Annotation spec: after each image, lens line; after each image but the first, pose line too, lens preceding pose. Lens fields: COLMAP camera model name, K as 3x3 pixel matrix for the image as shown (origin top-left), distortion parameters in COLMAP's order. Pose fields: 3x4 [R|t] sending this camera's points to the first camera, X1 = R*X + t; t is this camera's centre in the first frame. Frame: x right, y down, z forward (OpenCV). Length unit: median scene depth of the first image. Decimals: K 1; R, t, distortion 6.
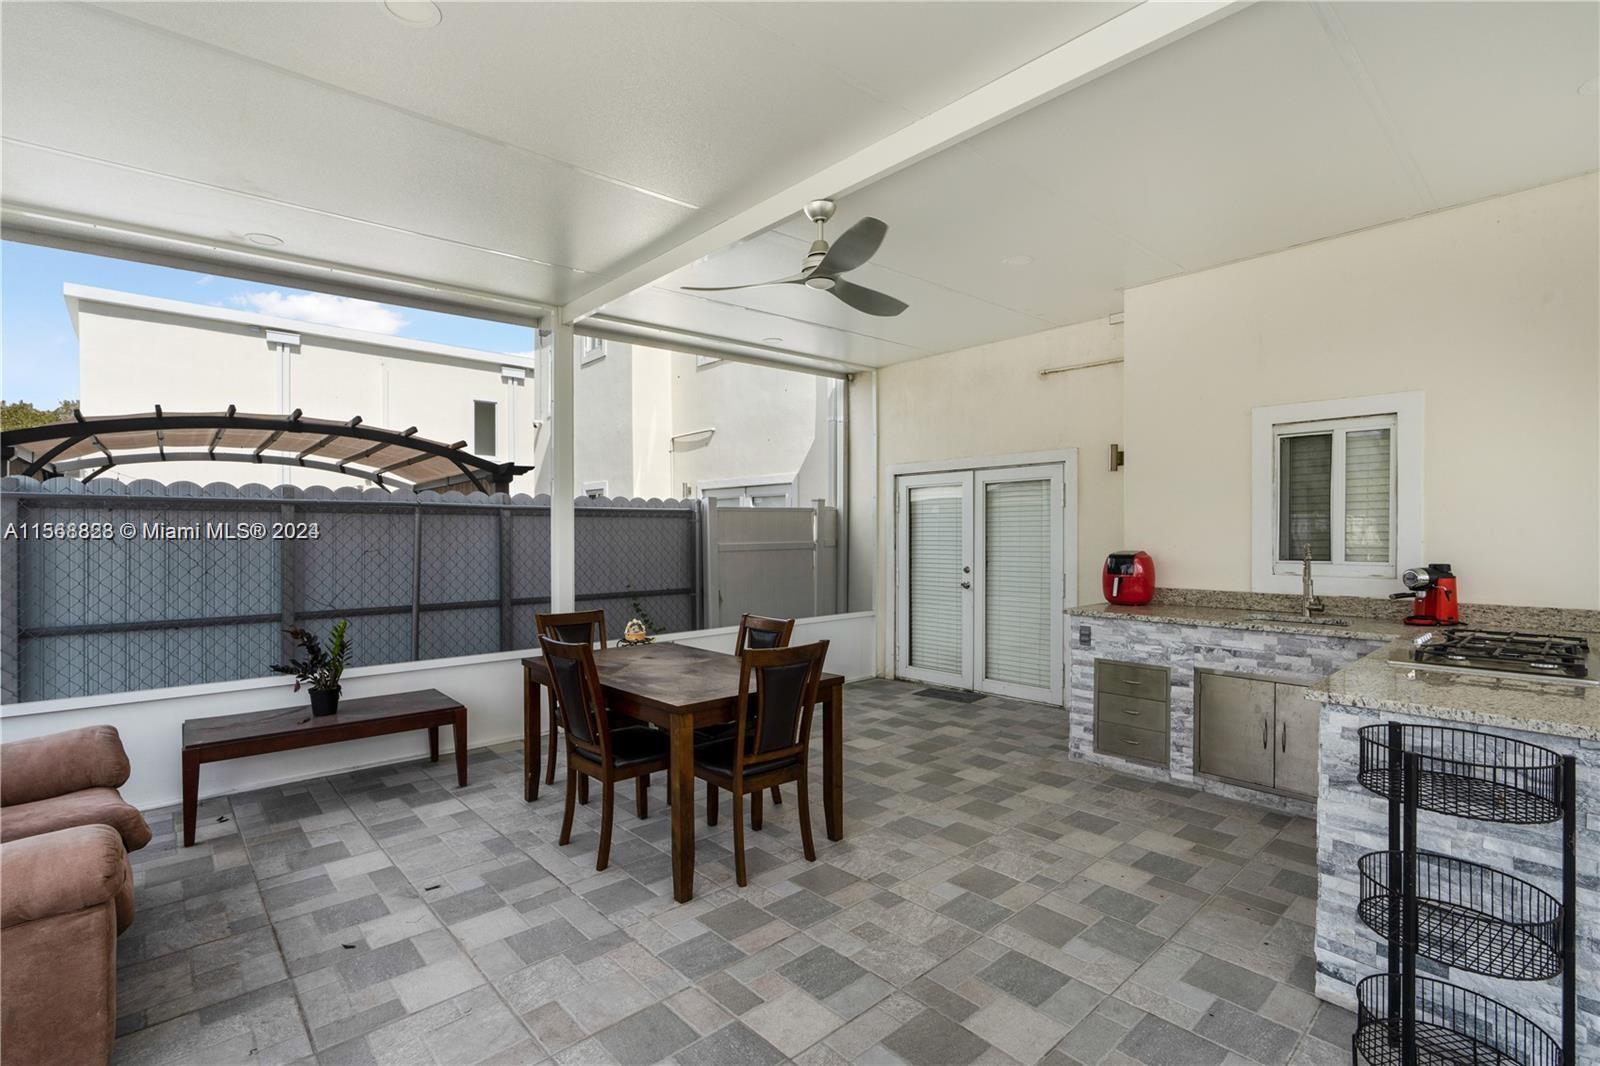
lens RADIAL K [[723.1, 0, 815.0], [0, 723.1, 534.8], [0, 0, 1]] dist [-0.019500, 0.009794]
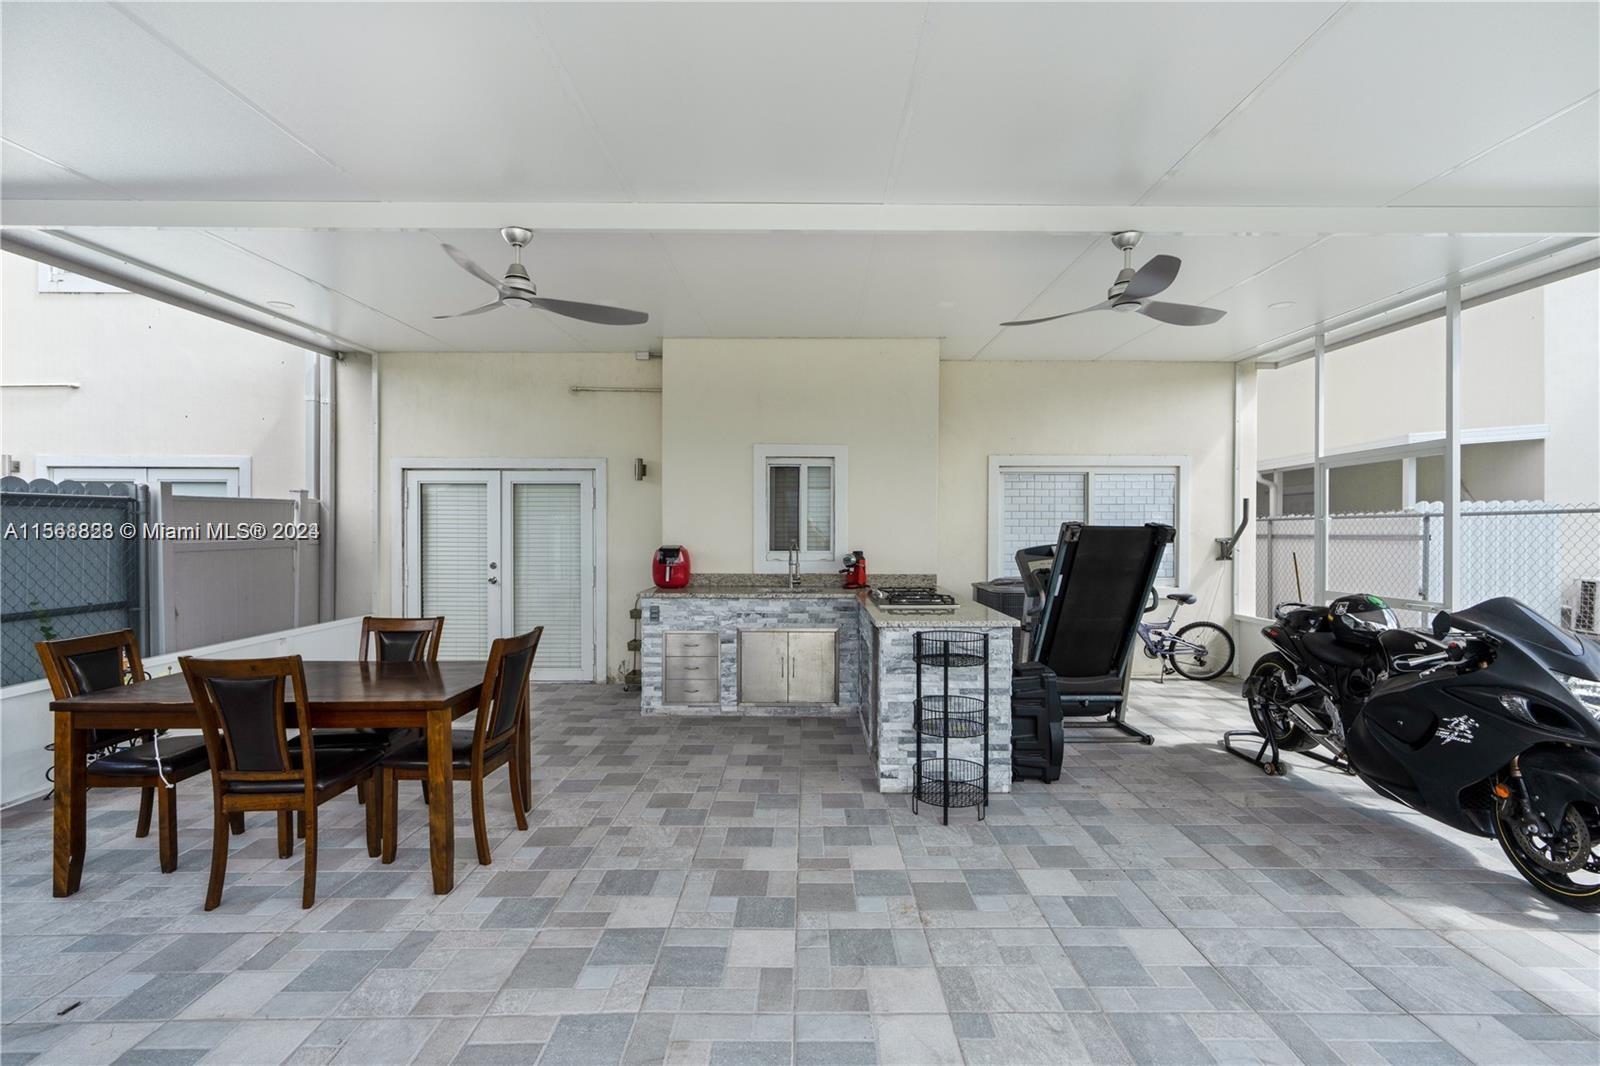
lens RADIAL K [[725.4, 0, 800.9], [0, 725.4, 524.7], [0, 0, 1]] dist [-0.000494, 0.000402]
pose [[0.680824, 0.010380, 0.732373, -0.417161], [-0.004362, 0.999939, -0.010117, -0.002998], [-0.732434, 0.003693, 0.680828, -0.049551]]
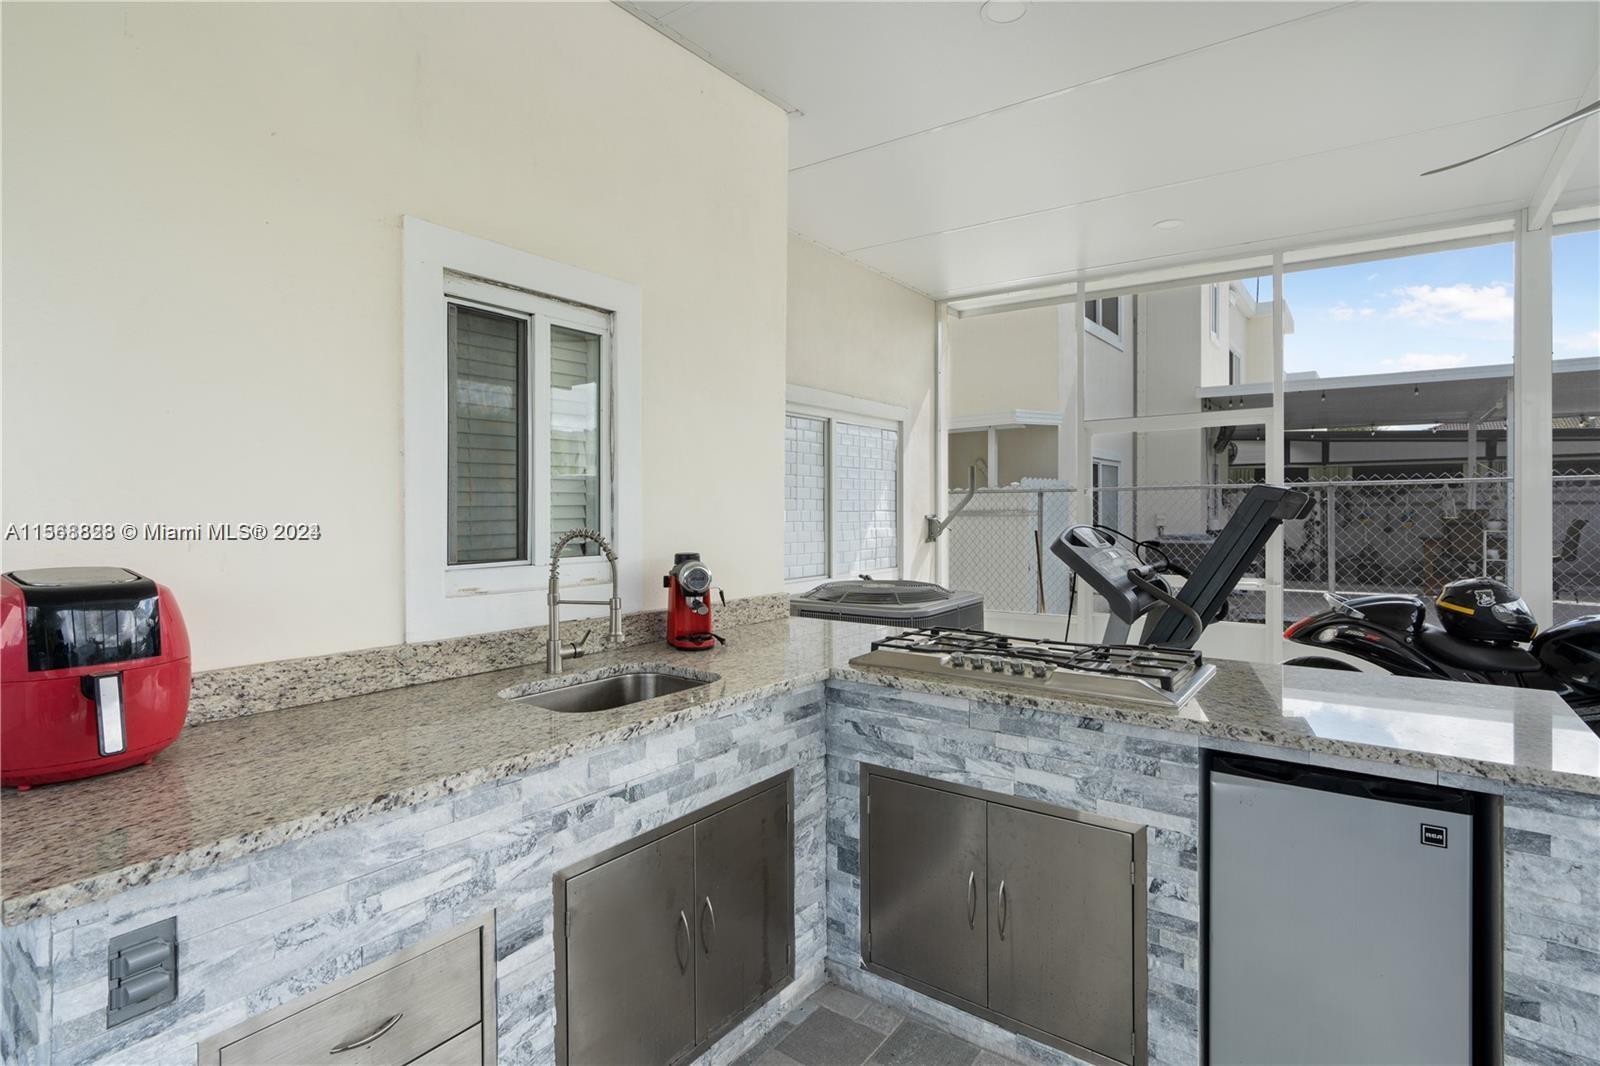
lens RADIAL K [[780.2, 0, 807.9], [0, 780.2, 521.9], [0, 0, 1]] dist [-0.000121, 0.001565]
pose [[-0.196955, -0.011761, 0.980342, 0.116749], [0.001016, 0.999925, 0.012199, 0.001822], [-0.980412, 0.003398, -0.196928, 0.941045]]
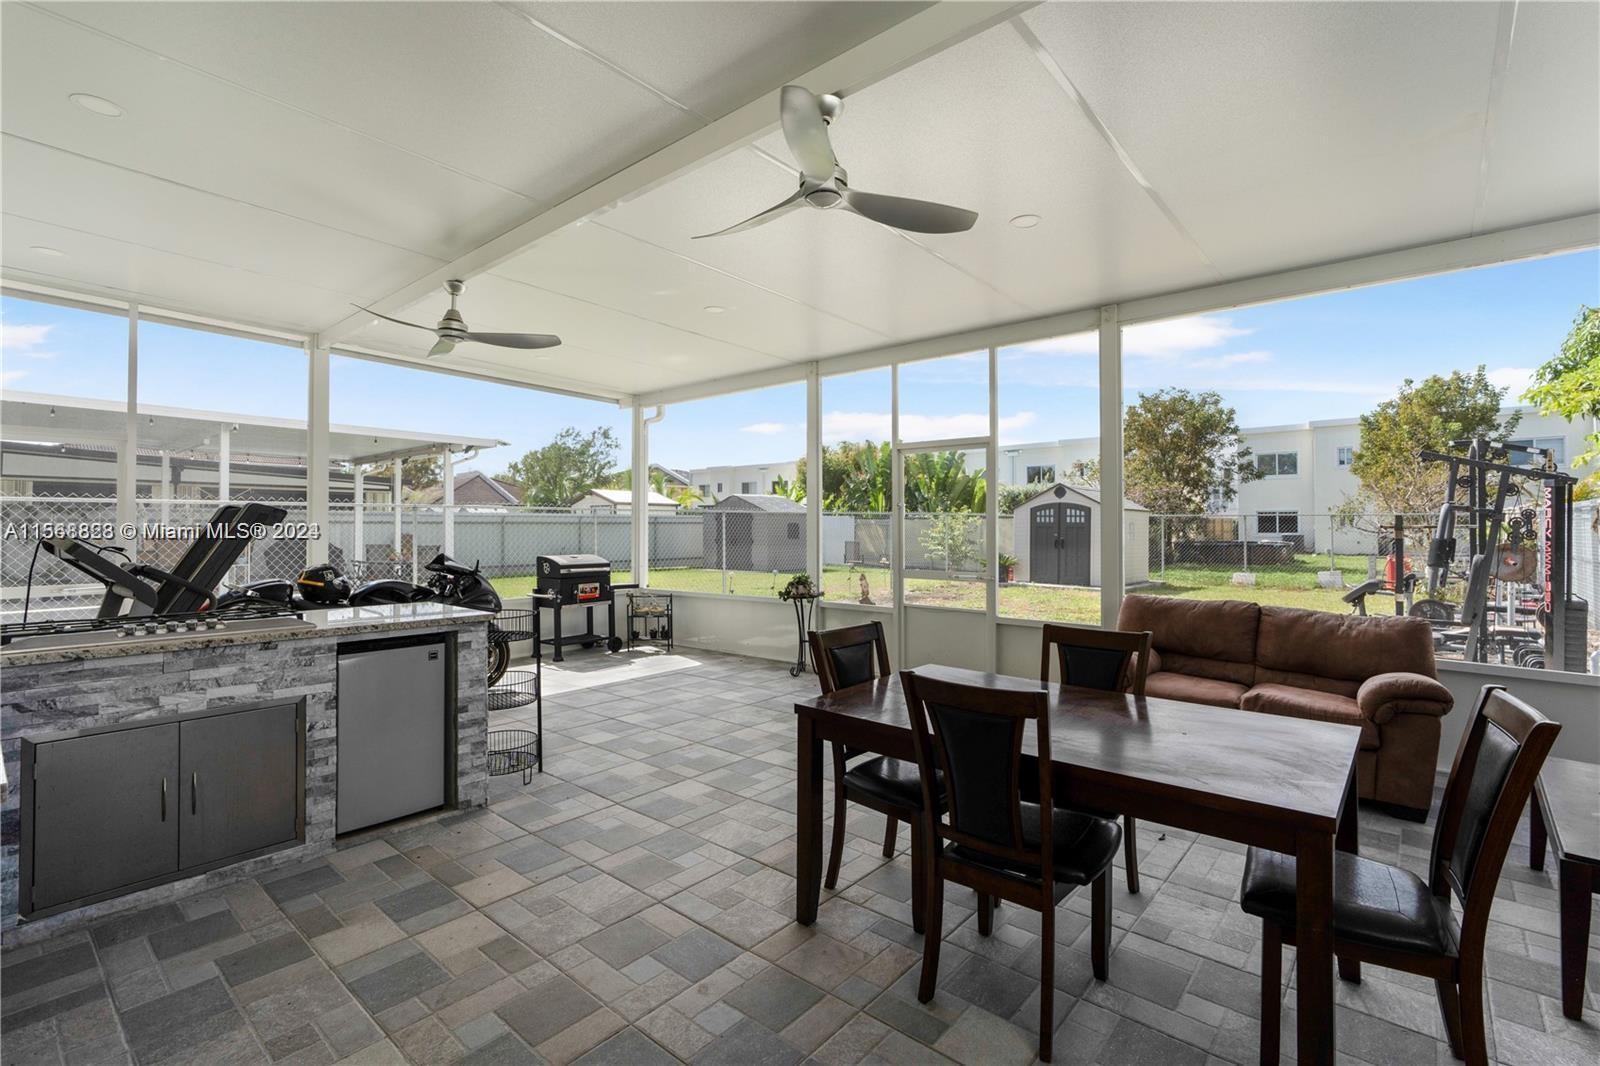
lens RADIAL K [[723.1, 0, 815.0], [0, 723.1, 534.8], [0, 0, 1]] dist [-0.019500, 0.009794]
pose [[-0.990238, 0.000035, -0.139385, 0.102810], [-0.000597, 0.999990, 0.004494, 0.014408], [0.139384, 0.004533, -0.990228, 1.458561]]
